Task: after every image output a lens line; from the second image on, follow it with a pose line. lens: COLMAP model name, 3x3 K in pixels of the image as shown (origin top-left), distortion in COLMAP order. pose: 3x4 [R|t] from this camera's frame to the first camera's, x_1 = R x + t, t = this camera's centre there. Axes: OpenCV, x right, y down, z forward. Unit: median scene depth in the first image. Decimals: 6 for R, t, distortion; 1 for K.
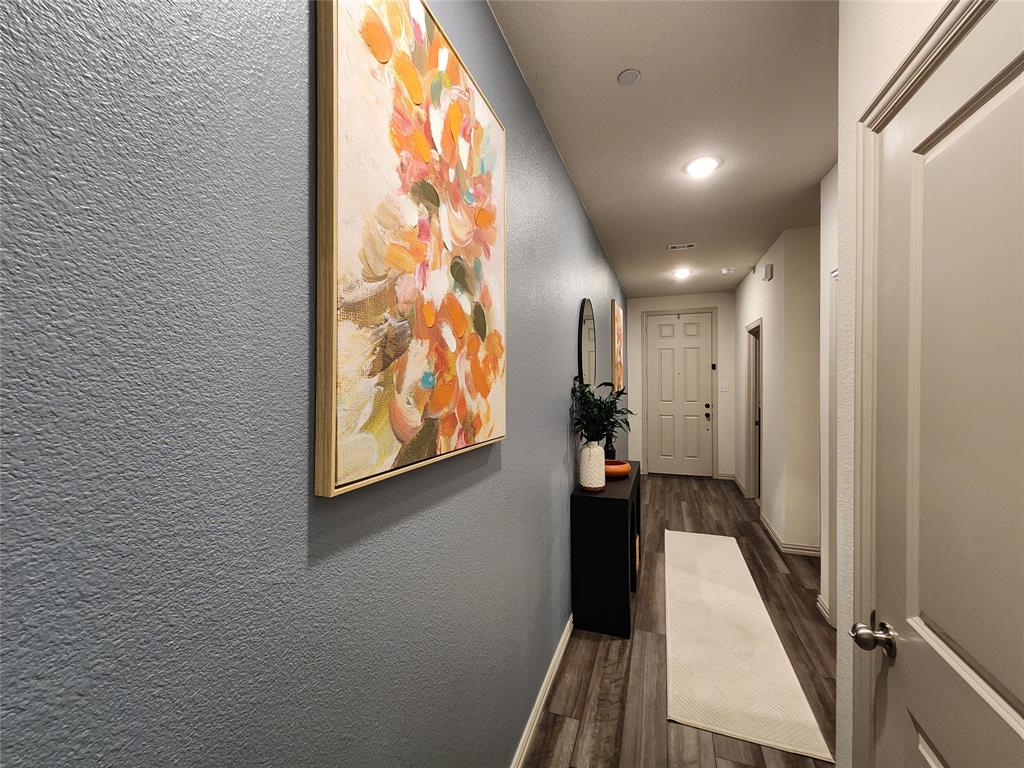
lens RADIAL K [[421.0, 0, 511.3], [0, 421.0, 382.4], [0, 0, 1]] dist [0.003922, -0.000316]
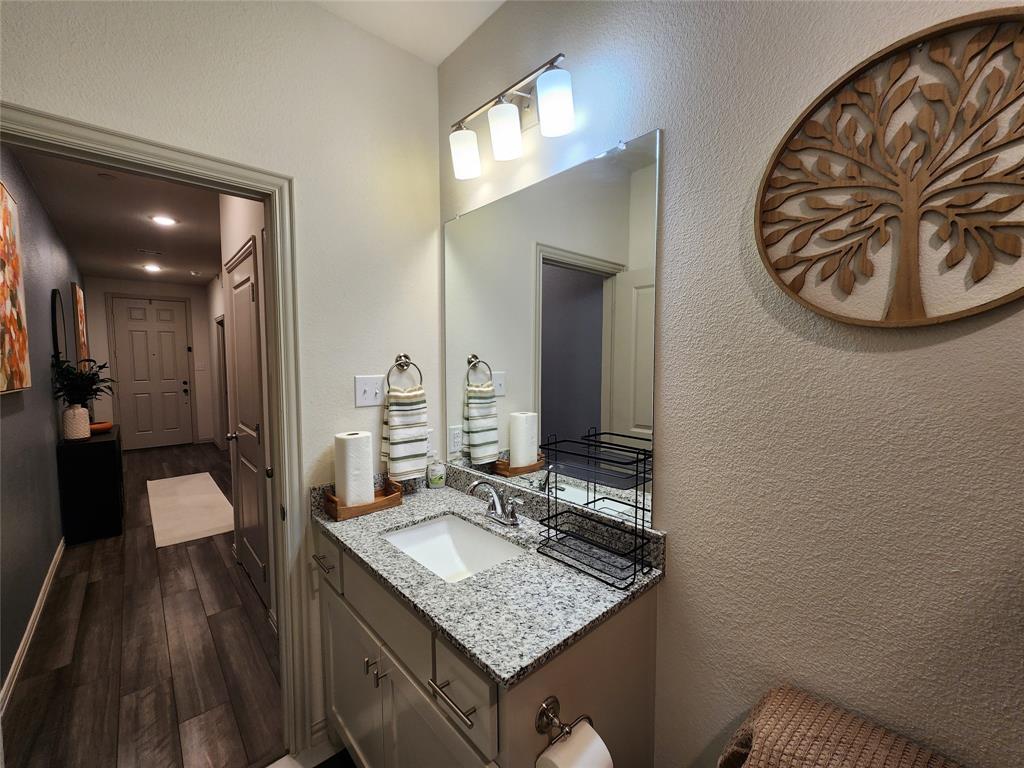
lens RADIAL K [[421.0, 0, 510.4], [0, 421.0, 387.1], [0, 0, 1]] dist [0.003922, -0.000316]
pose [[0.472665, -0.053123, 0.879640, -0.847392], [0.008507, 0.998410, 0.055724, 0.065796], [-0.881201, -0.018856, 0.472365, -2.138042]]
